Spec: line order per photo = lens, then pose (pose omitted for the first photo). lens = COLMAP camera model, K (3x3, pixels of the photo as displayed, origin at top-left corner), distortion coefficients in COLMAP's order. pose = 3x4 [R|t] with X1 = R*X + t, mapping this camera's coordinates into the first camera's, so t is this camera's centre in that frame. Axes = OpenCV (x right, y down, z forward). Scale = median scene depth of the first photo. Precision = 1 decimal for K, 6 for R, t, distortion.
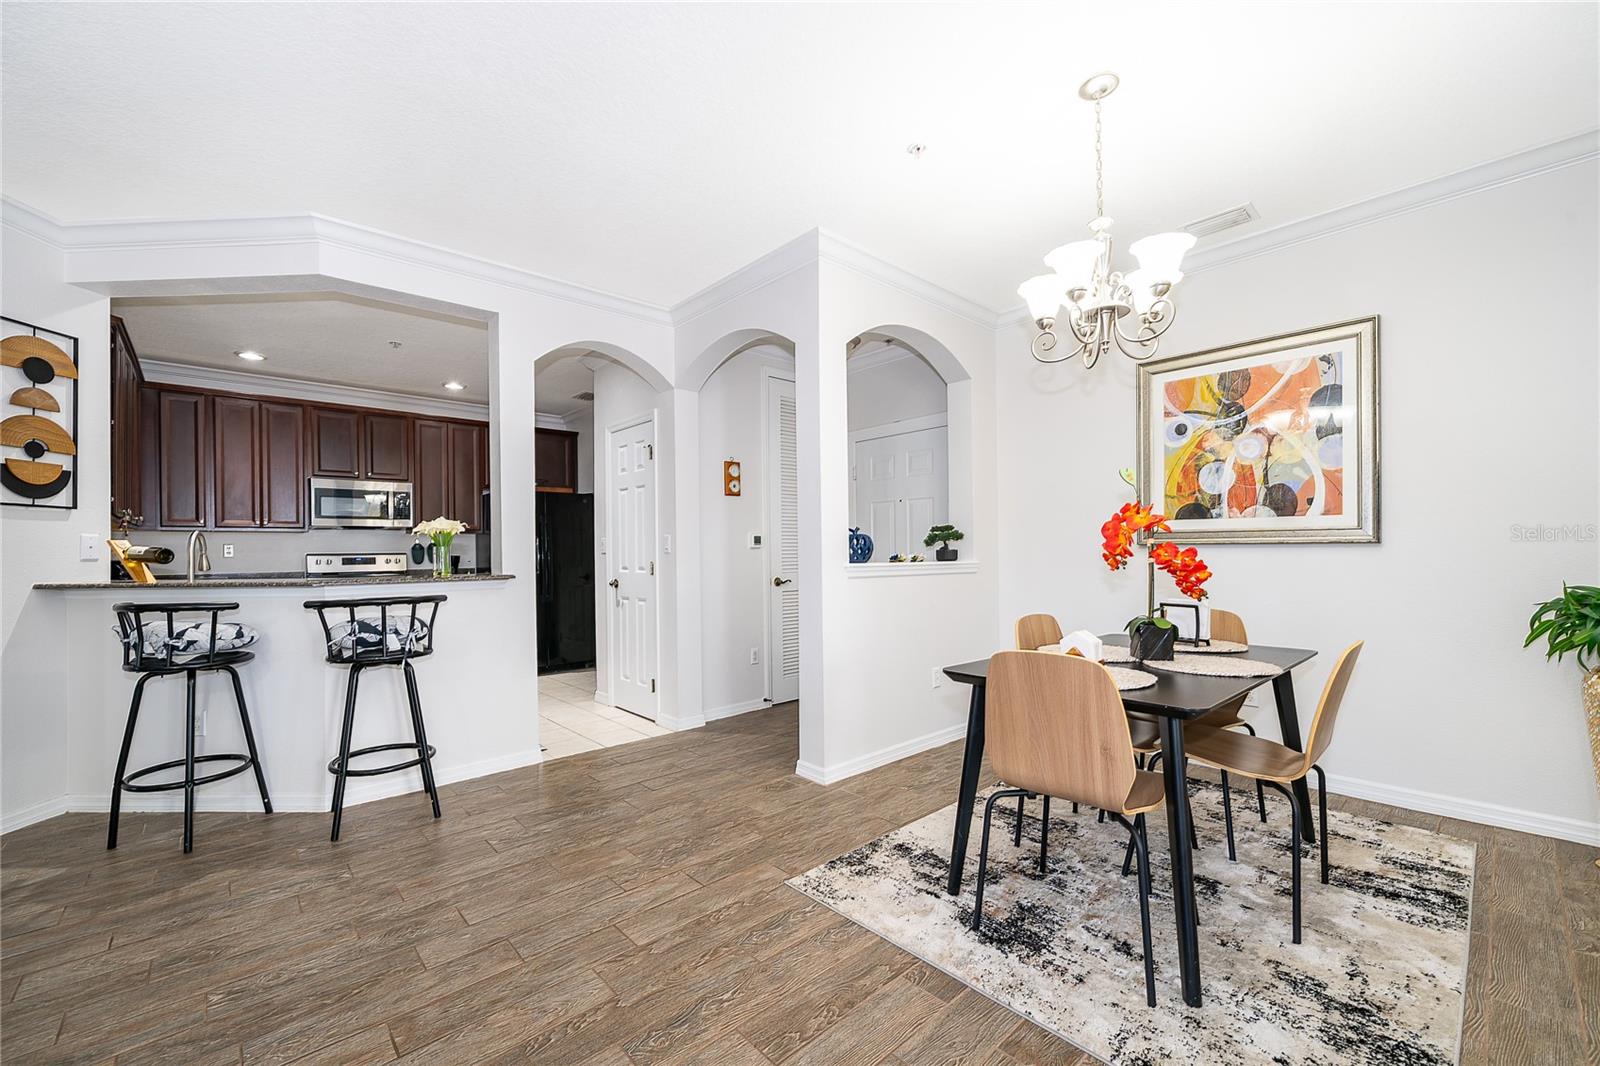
lens RADIAL K [[648.0, 0, 798.4], [0, 648.0, 549.8], [0, 0, 1]] dist [-0.000869, 0.000109]
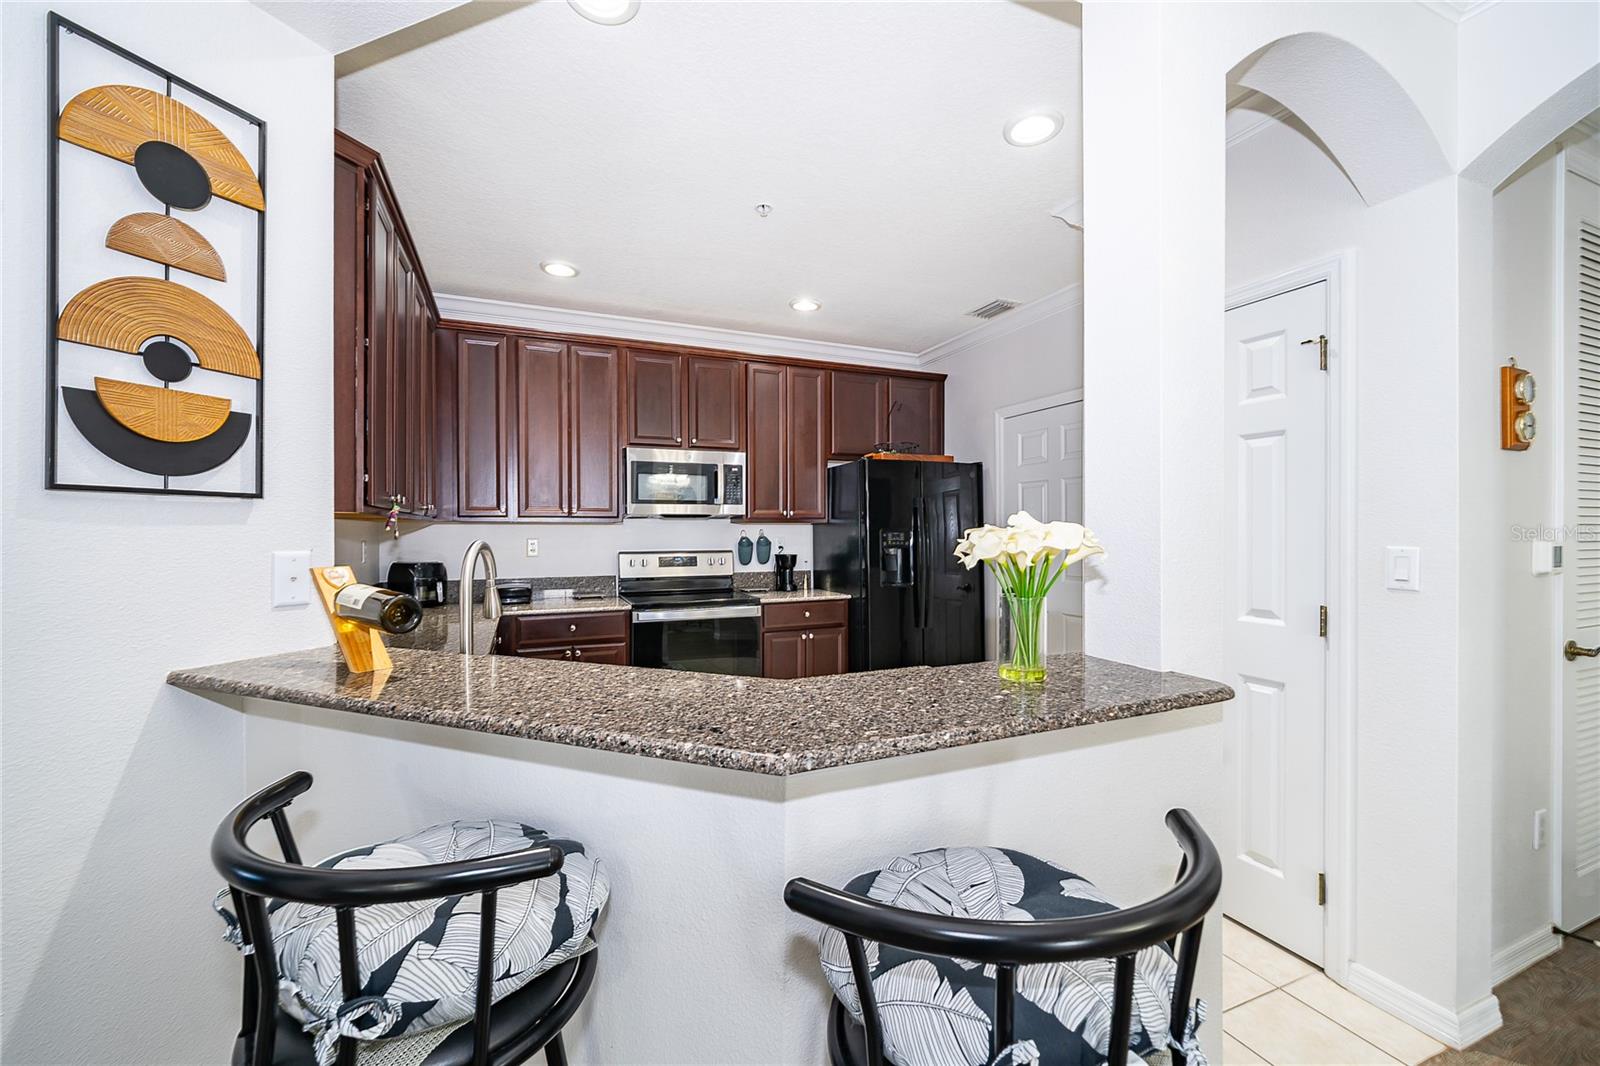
lens RADIAL K [[654.0, 0, 800.0], [0, 654.0, 533.0], [0, 0, 1]] dist [-0.001556, -0.000184]
pose [[0.944838, 0.010758, -0.327360, -0.406369], [-0.007822, 0.999917, 0.010283, -0.030794], [0.327444, -0.007155, 0.944844, 0.461874]]
